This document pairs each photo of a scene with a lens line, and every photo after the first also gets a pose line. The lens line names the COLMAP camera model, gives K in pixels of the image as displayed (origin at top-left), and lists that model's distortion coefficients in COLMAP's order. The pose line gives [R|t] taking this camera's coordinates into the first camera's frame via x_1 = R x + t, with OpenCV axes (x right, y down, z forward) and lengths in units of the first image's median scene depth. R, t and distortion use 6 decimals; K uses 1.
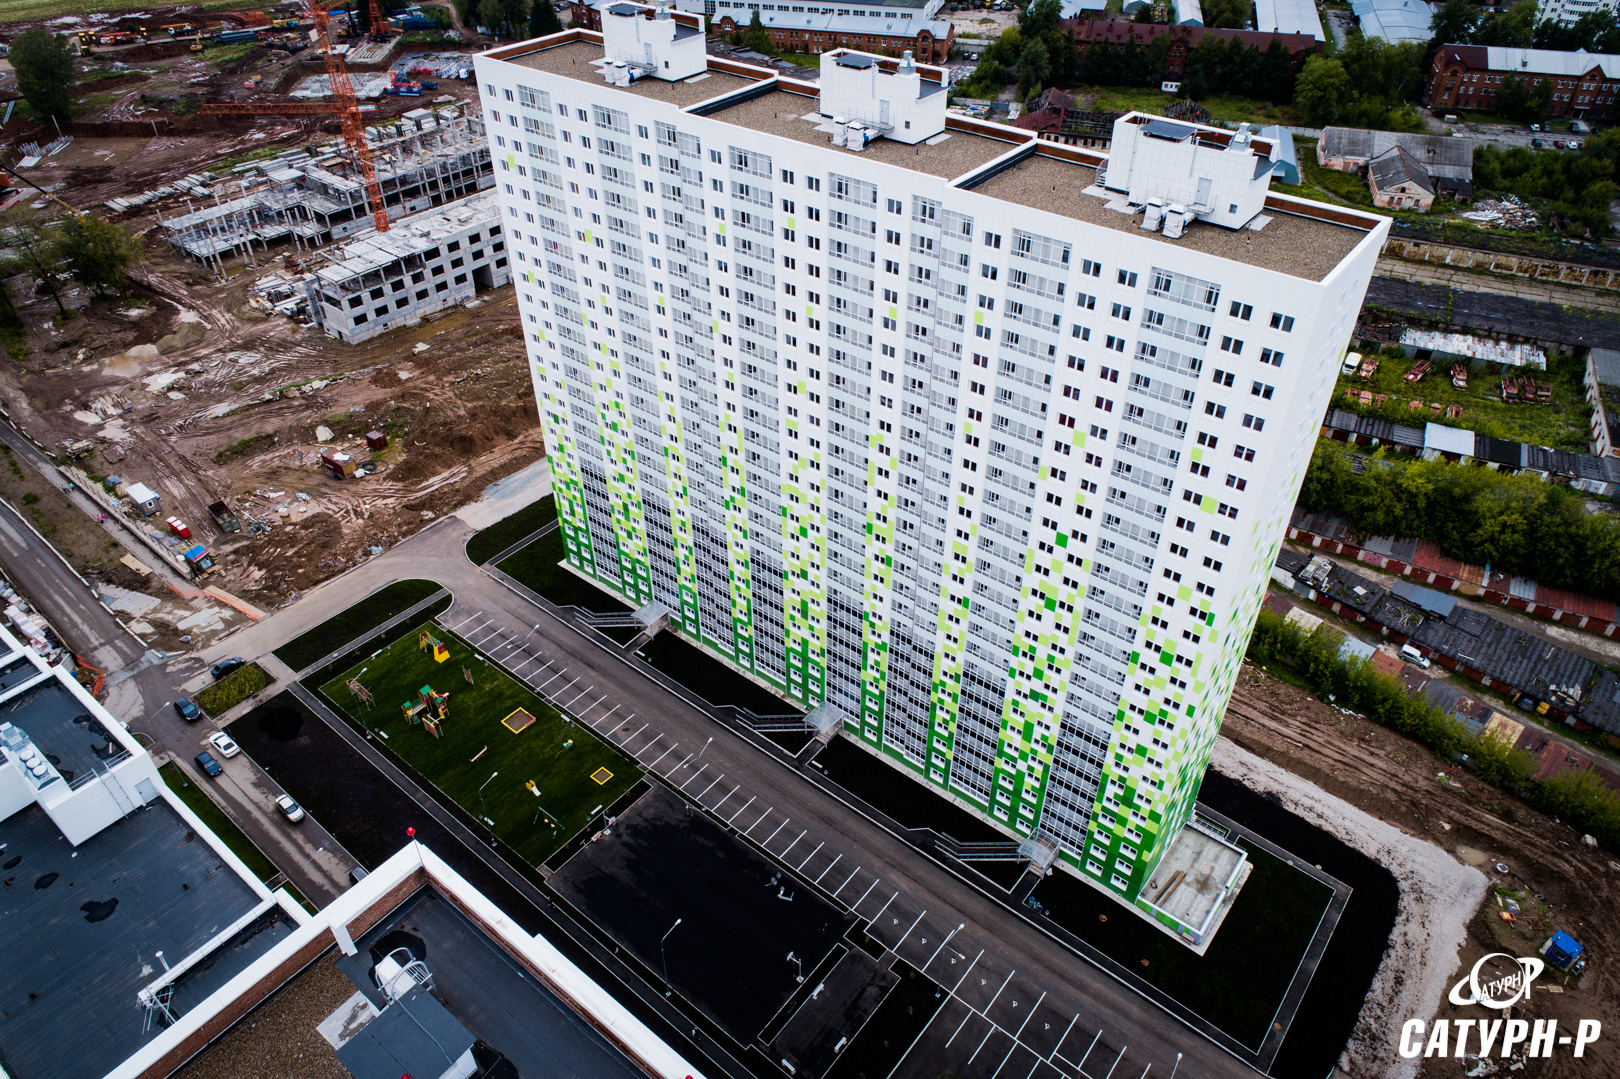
lens RADIAL K [[1084.6, 0, 810.0], [0, 1084.6, 539.5], [0, 0, 1]] dist [-0.005002, 0.003436]
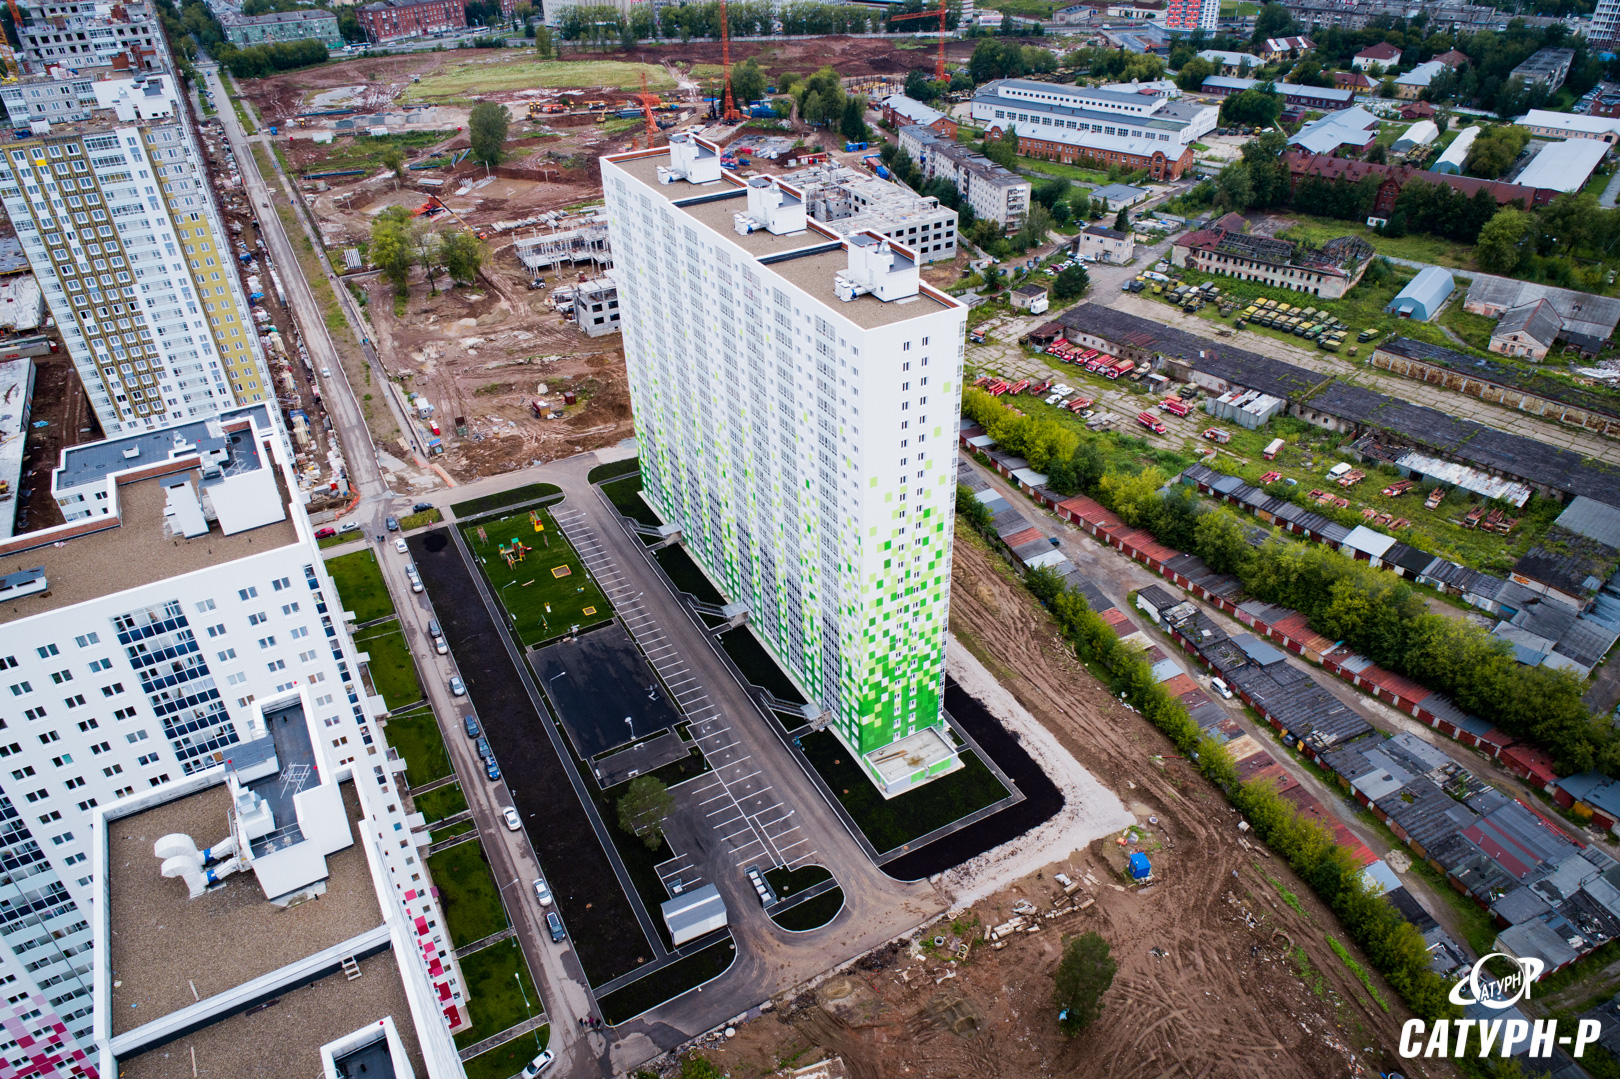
lens RADIAL K [[1084.6, 0, 810.0], [0, 1084.6, 539.5], [0, 0, 1]] dist [-0.005002, 0.003436]
pose [[0.926218, 0.195908, -0.322087, 0.386289], [-0.216478, 0.975858, -0.028959, 0.063348], [0.308638, 0.096547, 0.946267, -0.253705]]
